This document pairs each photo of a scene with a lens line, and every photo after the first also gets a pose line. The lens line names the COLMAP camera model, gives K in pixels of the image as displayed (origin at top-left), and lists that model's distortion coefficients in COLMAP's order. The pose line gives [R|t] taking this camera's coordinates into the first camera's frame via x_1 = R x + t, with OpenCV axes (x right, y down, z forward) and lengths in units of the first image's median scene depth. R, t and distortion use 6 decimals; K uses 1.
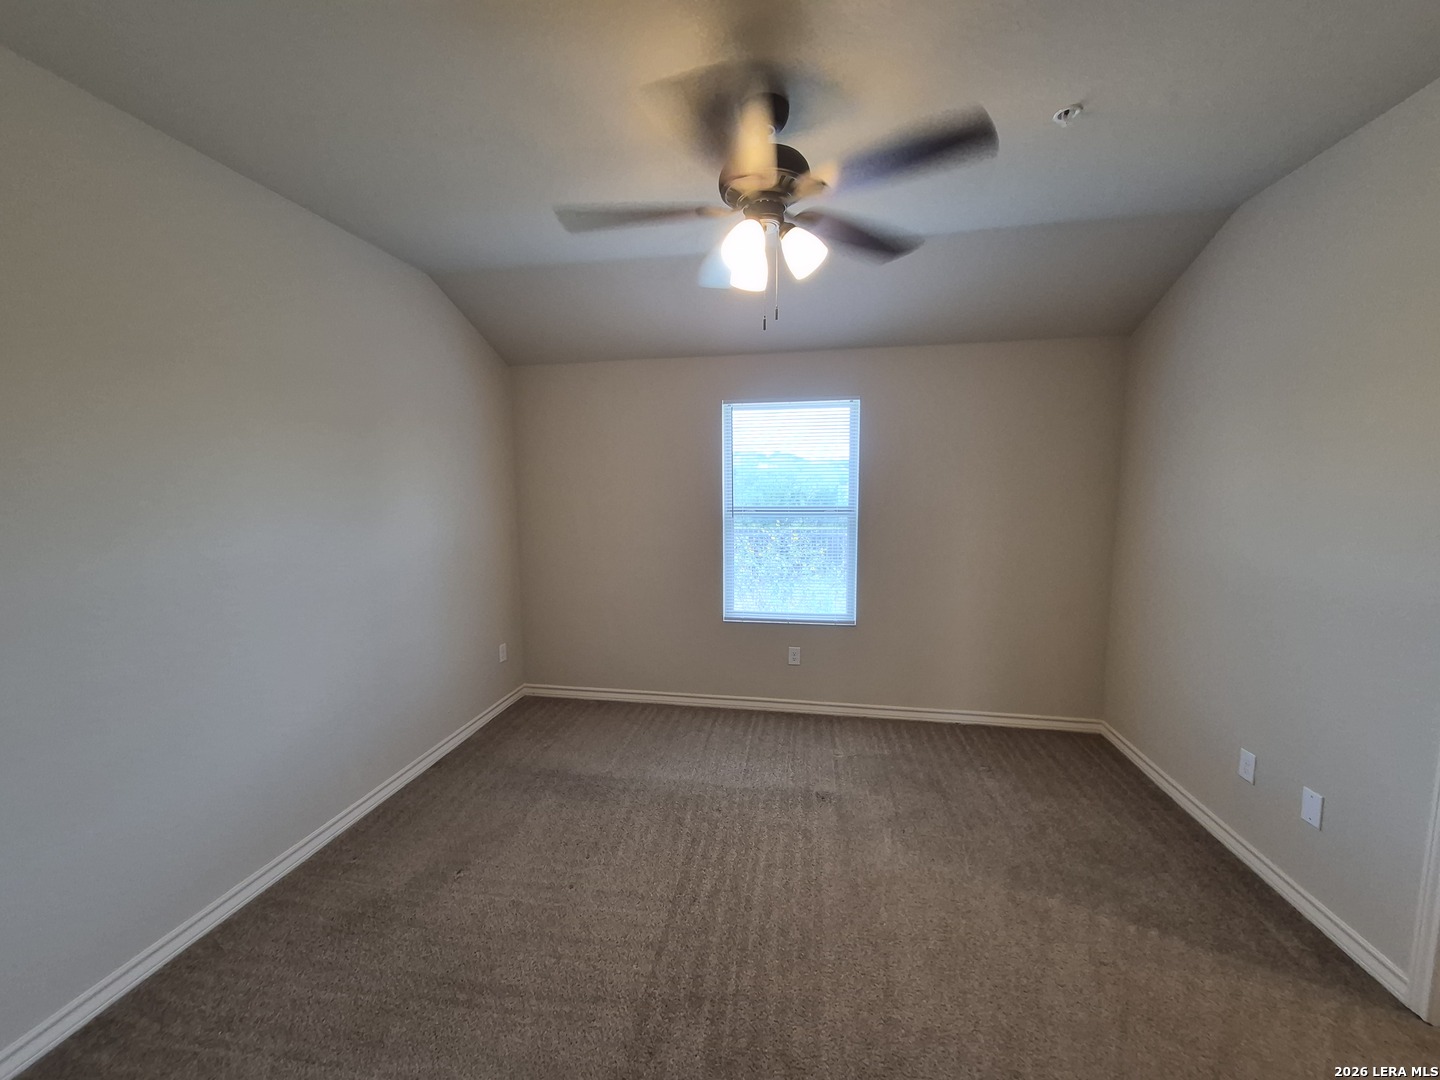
lens RADIAL K [[567.9, 0, 712.0], [0, 567.9, 546.0], [0, 0, 1]] dist [0.005632, 0.000449]
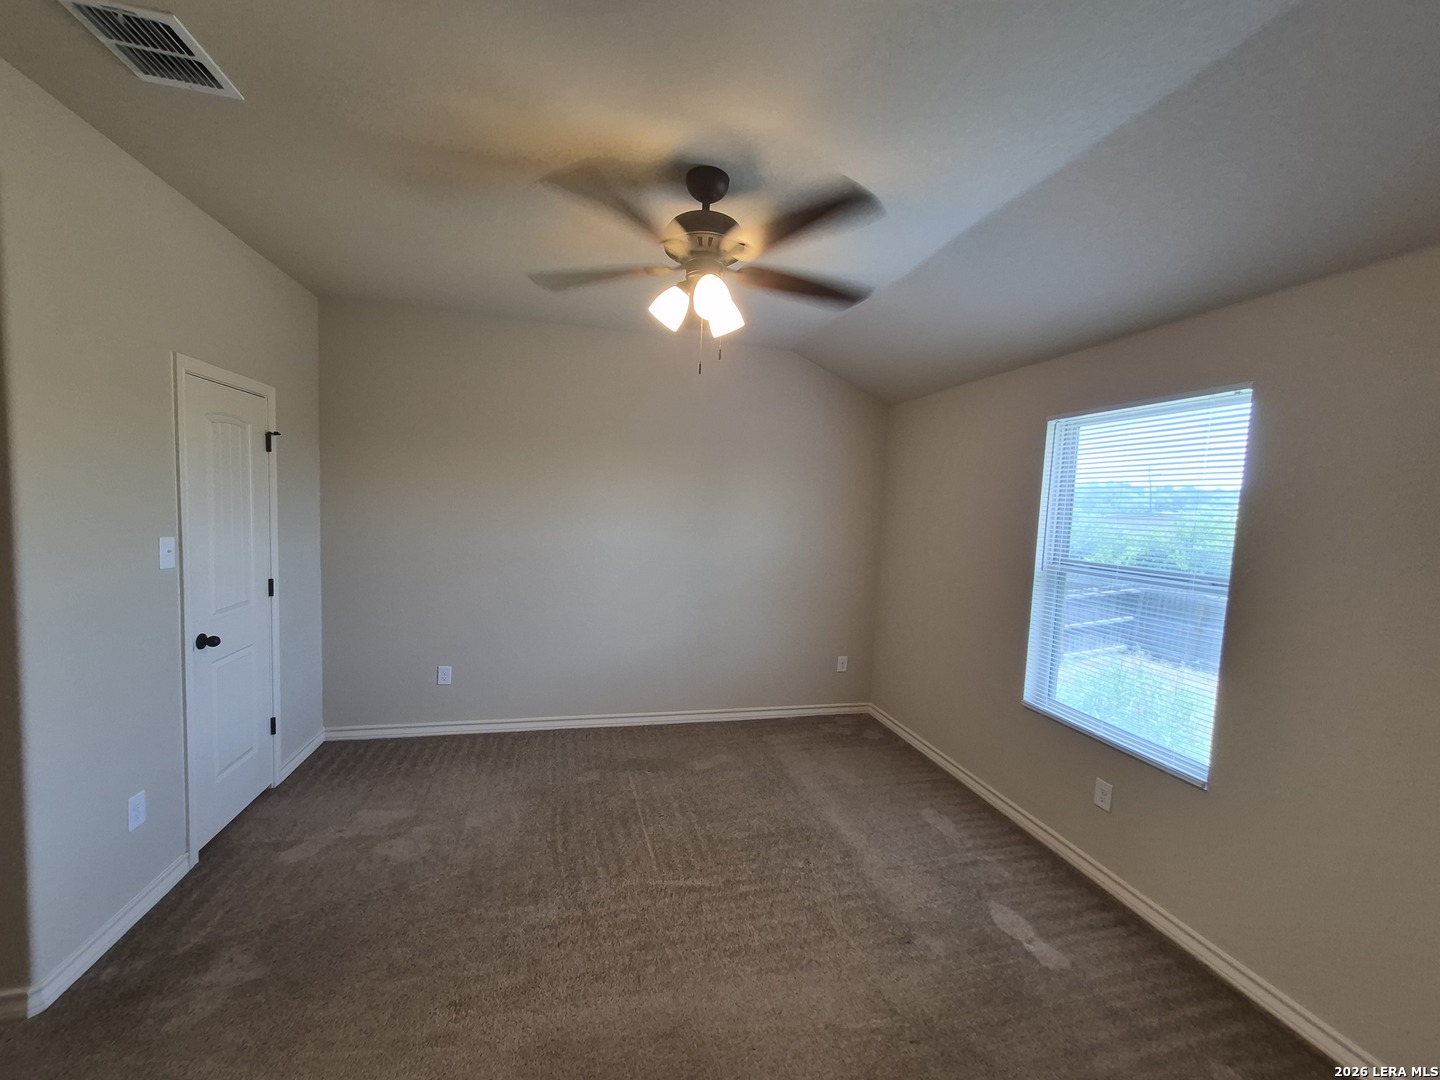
lens RADIAL K [[567.9, 0, 712.0], [0, 567.9, 546.0], [0, 0, 1]] dist [0.005632, 0.000449]
pose [[0.390564, 0.092767, -0.915890, 0.548355], [-0.148515, 0.988227, 0.036762, -0.045570], [0.908517, 0.121666, 0.399743, 0.302695]]
